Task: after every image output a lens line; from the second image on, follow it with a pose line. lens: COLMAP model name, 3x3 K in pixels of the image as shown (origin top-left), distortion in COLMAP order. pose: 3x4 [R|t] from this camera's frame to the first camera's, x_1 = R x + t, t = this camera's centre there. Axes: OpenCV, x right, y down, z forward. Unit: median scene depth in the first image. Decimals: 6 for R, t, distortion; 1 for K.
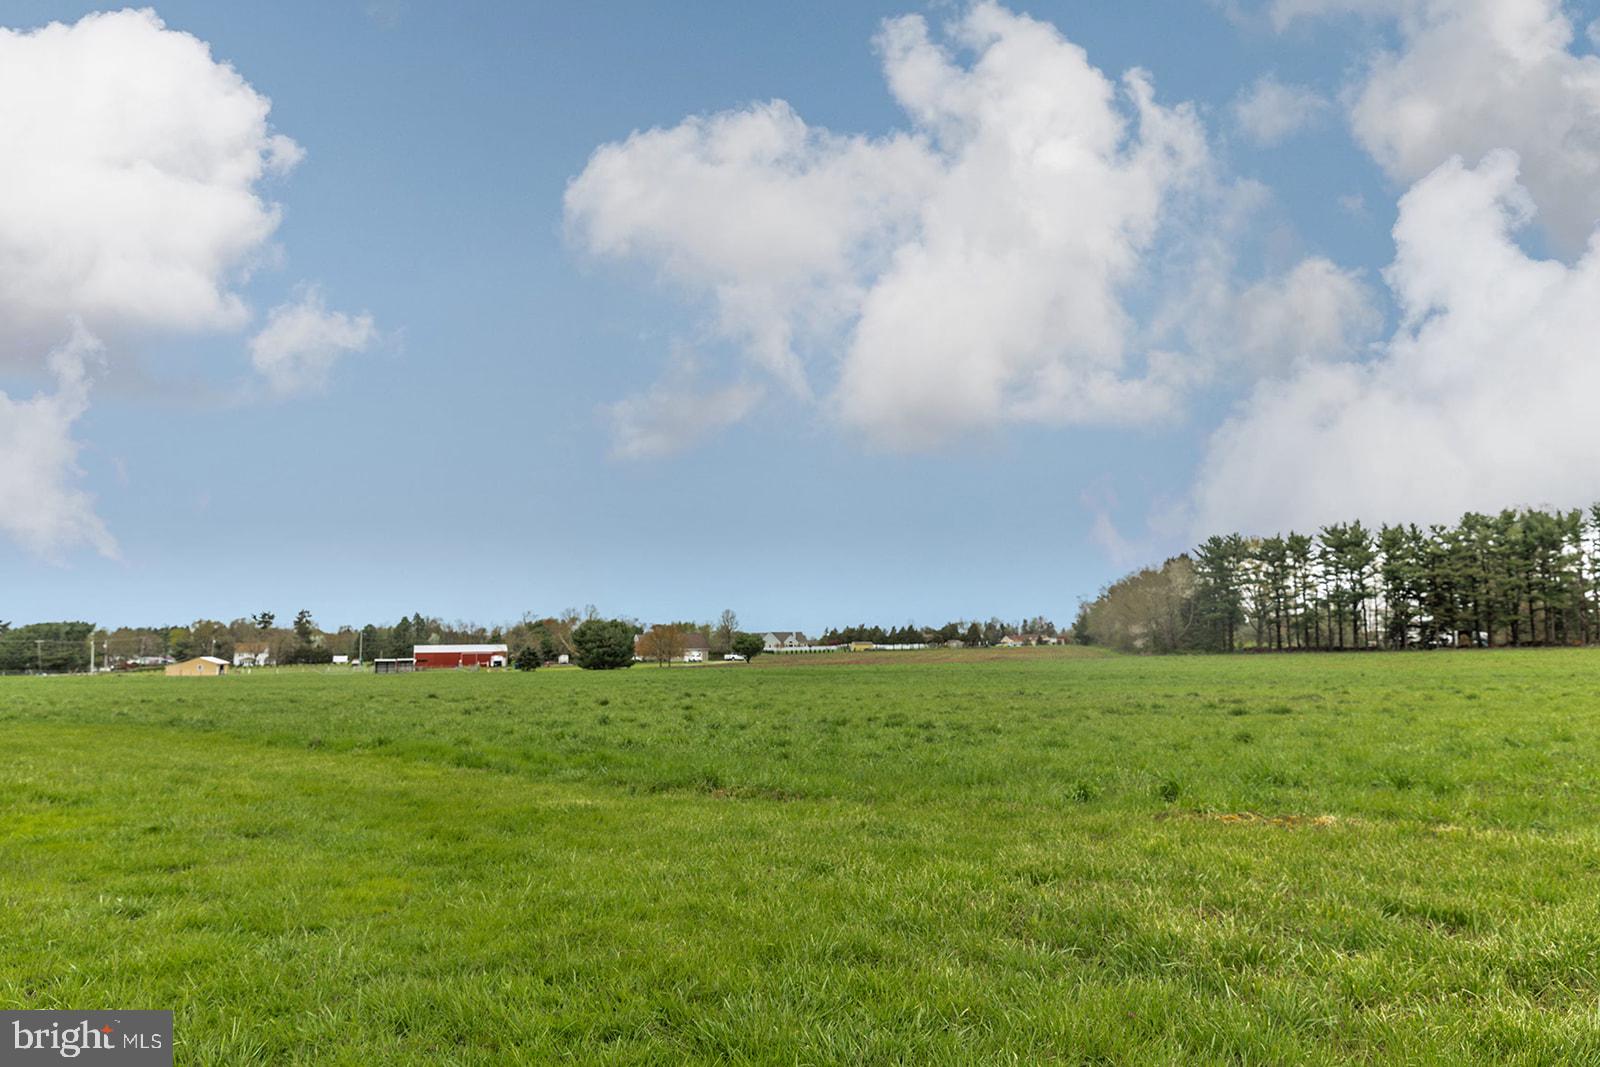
lens RADIAL K [[1067.5, 0, 800.0], [0, 1067.5, 533.5], [0, 0, 1]] dist [0.005753, 0.003866]
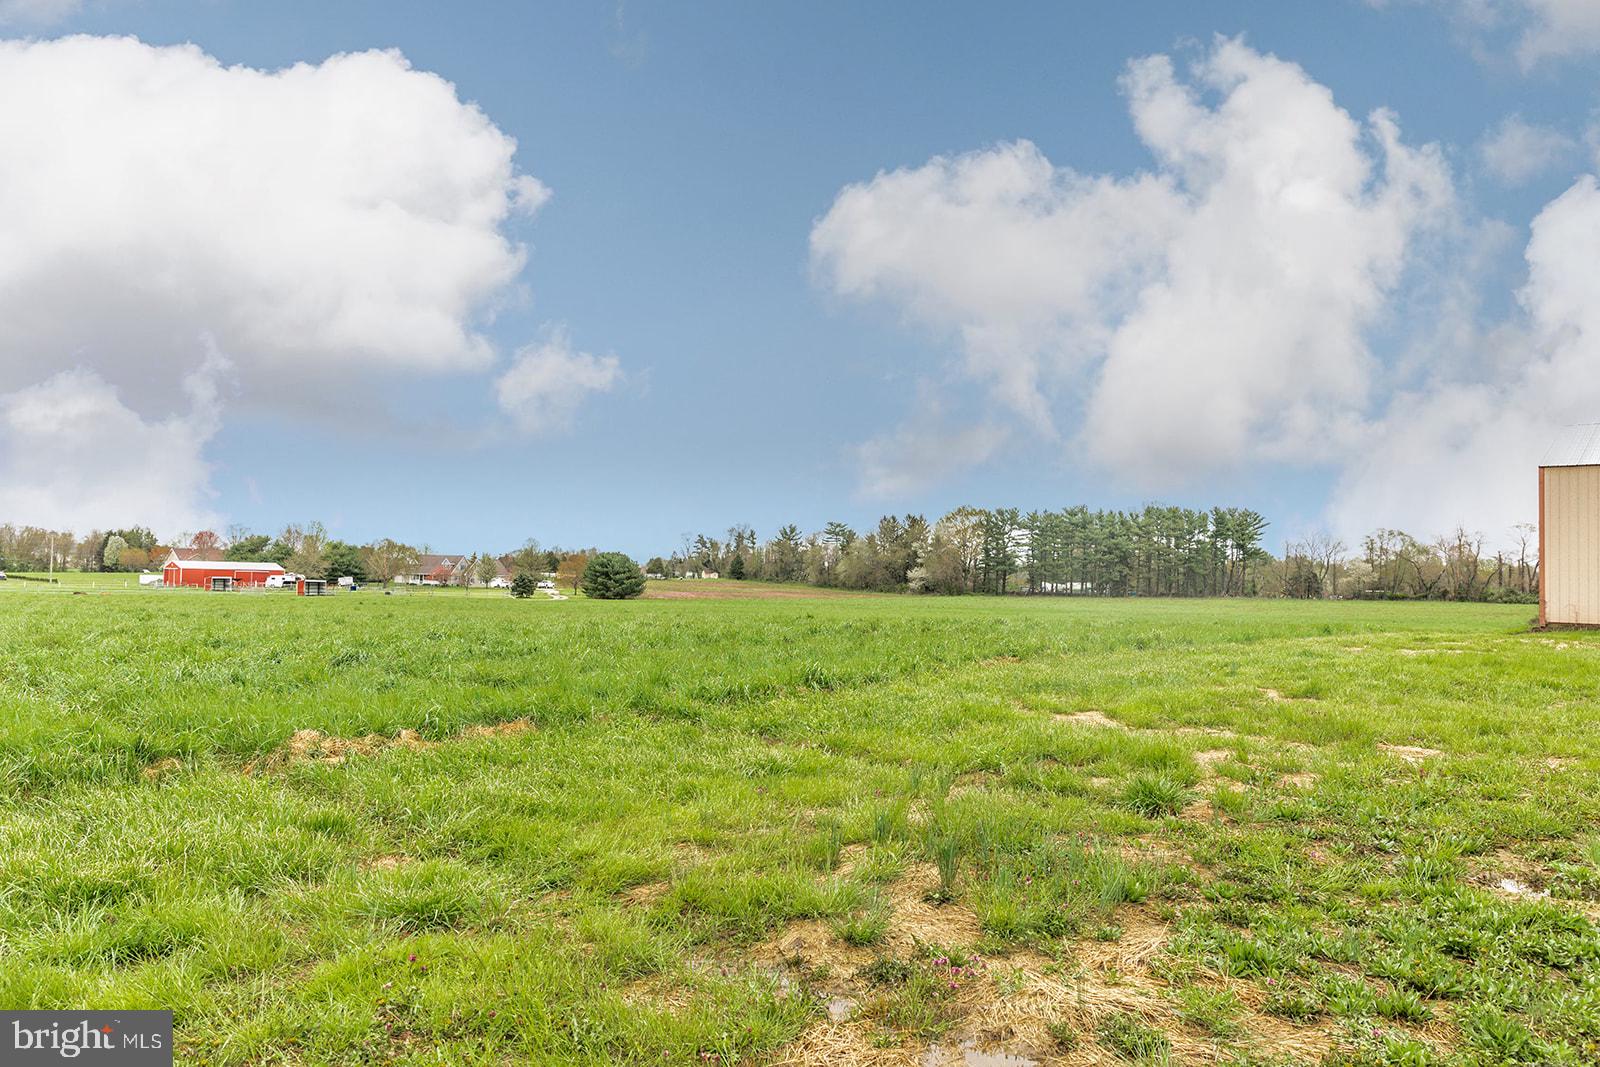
lens RADIAL K [[1068.6, 0, 800.0], [0, 1068.6, 533.5], [0, 0, 1]] dist [0.006387, 0.002291]
pose [[0.999993, -0.000232, 0.003827, -0.656584], [0.000224, 0.999998, 0.002156, -0.111661], [-0.003827, -0.002155, 0.999990, -0.004512]]
